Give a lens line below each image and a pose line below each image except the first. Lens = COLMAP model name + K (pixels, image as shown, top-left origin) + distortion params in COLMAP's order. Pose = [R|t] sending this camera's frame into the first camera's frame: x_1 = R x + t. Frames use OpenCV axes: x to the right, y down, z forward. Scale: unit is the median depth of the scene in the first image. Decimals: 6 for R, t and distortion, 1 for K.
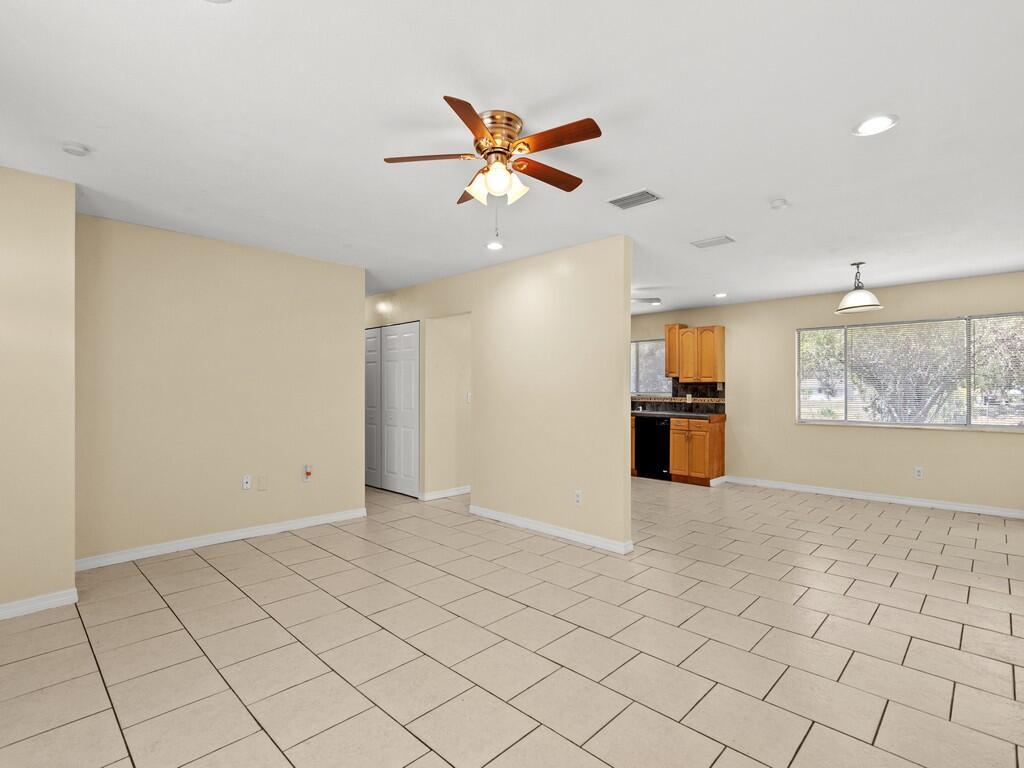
lens RADIAL K [[498.7, 0, 516.7], [0, 498.7, 386.1], [0, 0, 1]] dist [-0.011461, -0.004687]
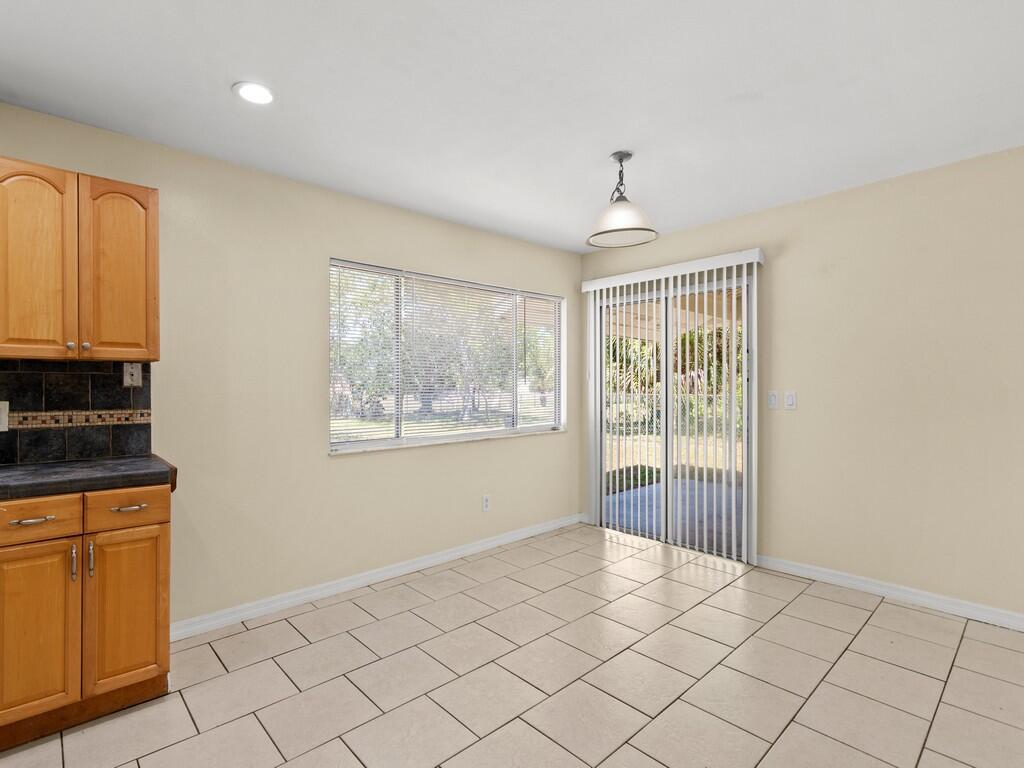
lens RADIAL K [[498.7, 0, 518.0], [0, 498.7, 382.0], [0, 0, 1]] dist [-0.011461, -0.004687]
pose [[0.039041, 0.002117, 0.999235, 0.082823], [-0.001519, 0.999997, -0.002060, 0.005958], [-0.999236, -0.001438, 0.039045, 0.729314]]
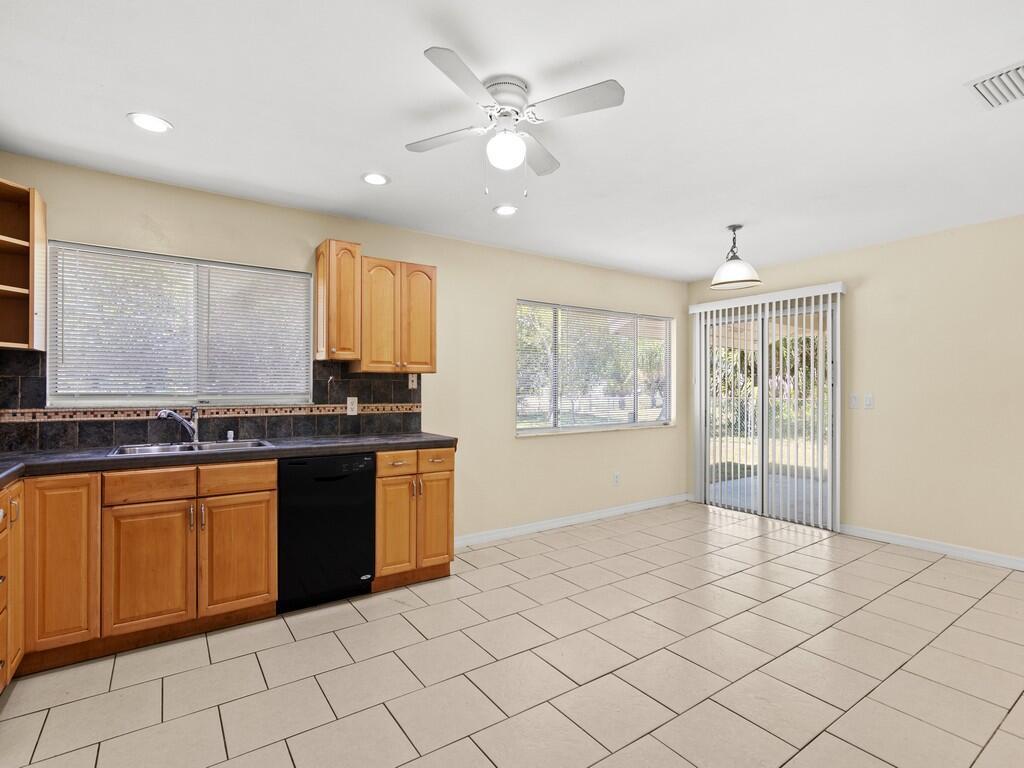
lens RADIAL K [[498.7, 0, 510.4], [0, 498.7, 383.4], [0, 0, 1]] dist [-0.011461, -0.004687]
pose [[0.191846, 0.006968, 0.981400, -0.102177], [-0.004660, 0.999970, -0.006189, 0.005815], [-0.981414, -0.003386, 0.191873, 0.797670]]
